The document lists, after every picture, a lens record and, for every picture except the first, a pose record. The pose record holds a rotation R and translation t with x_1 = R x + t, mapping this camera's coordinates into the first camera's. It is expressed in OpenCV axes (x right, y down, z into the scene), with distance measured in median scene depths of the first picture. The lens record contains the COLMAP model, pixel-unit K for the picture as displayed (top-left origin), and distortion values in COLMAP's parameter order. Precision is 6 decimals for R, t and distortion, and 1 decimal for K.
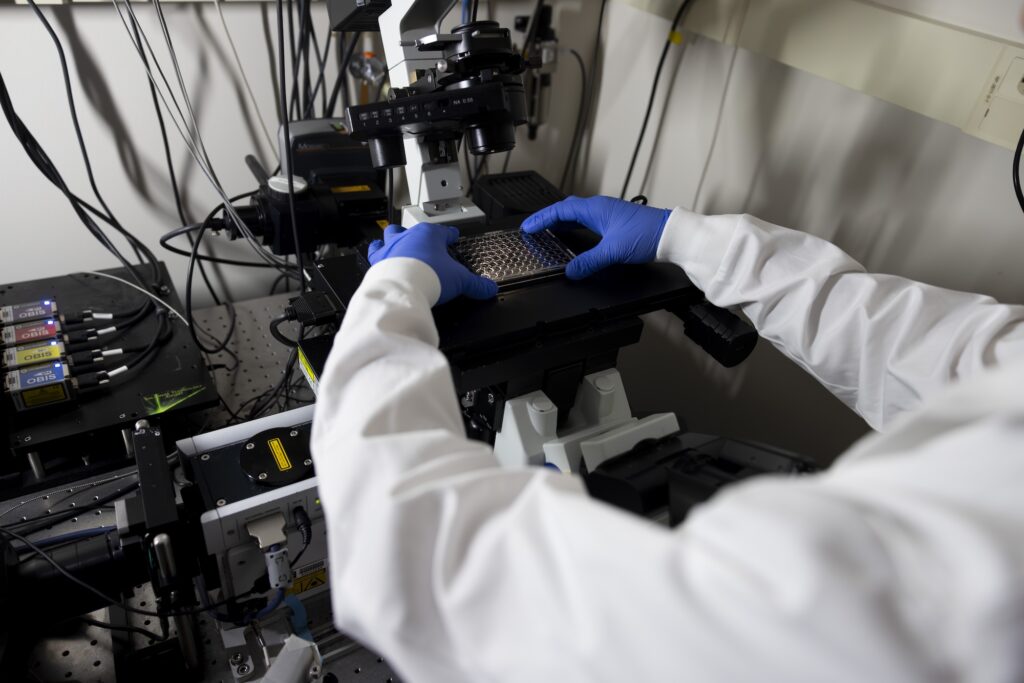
lens RADIAL K [[717.7, 0, 512.0], [0, 717.7, 341.5], [0, 0, 1]] dist [0.001712, 0.002396]
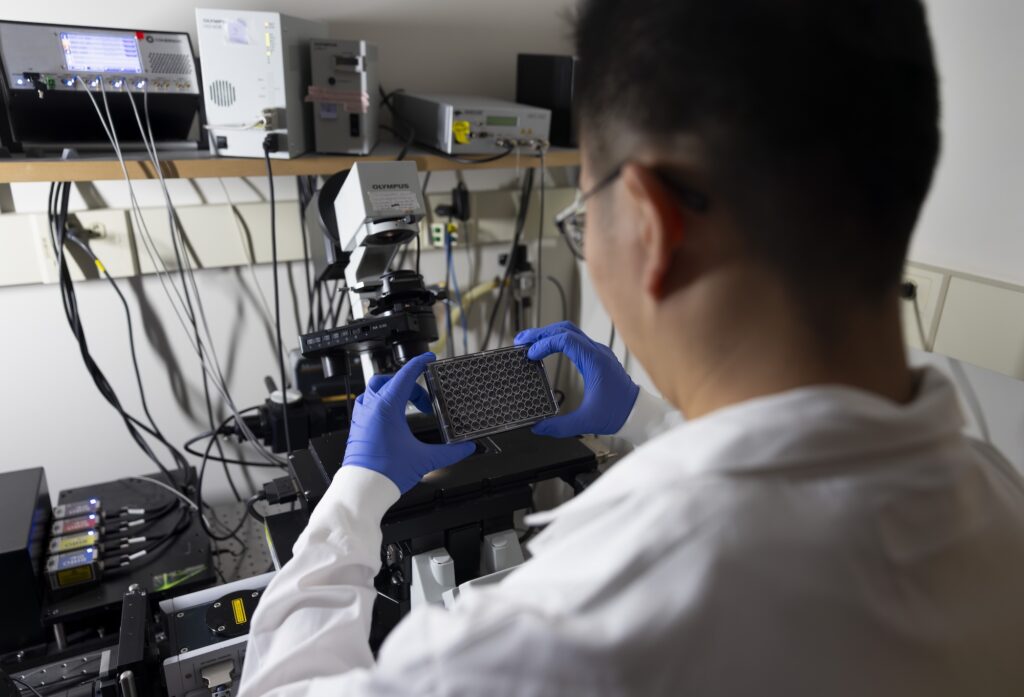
lens RADIAL K [[709.1, 0, 512.0], [0, 709.1, 348.5], [0, 0, 1]] dist [0.005562, 0.000018]
pose [[0.993740, -0.059810, -0.094354, 0.207185], [0.031186, 0.959552, -0.279800, 0.060864], [0.107272, 0.275106, 0.955411, -0.167875]]
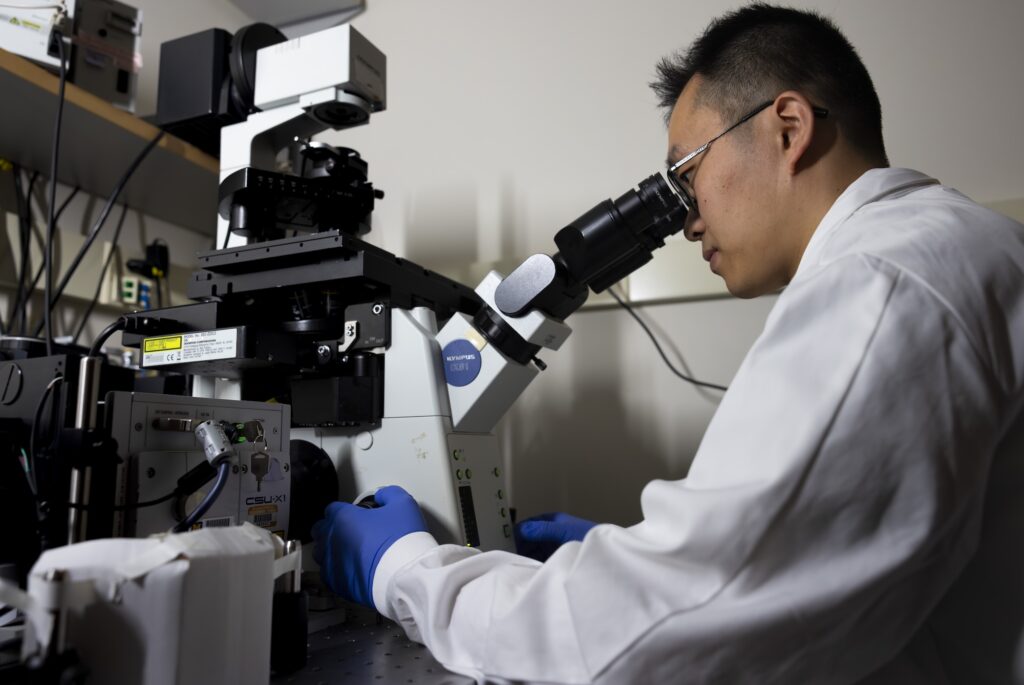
lens RADIAL K [[709.4, 0, 512.0], [0, 709.4, 342.5], [0, 0, 1]] dist [0.002915, 0.001066]
pose [[0.801355, -0.055046, 0.595652, -0.366750], [0.441772, 0.725835, -0.527258, 0.552230], [-0.403322, 0.685663, 0.605969, 0.199628]]
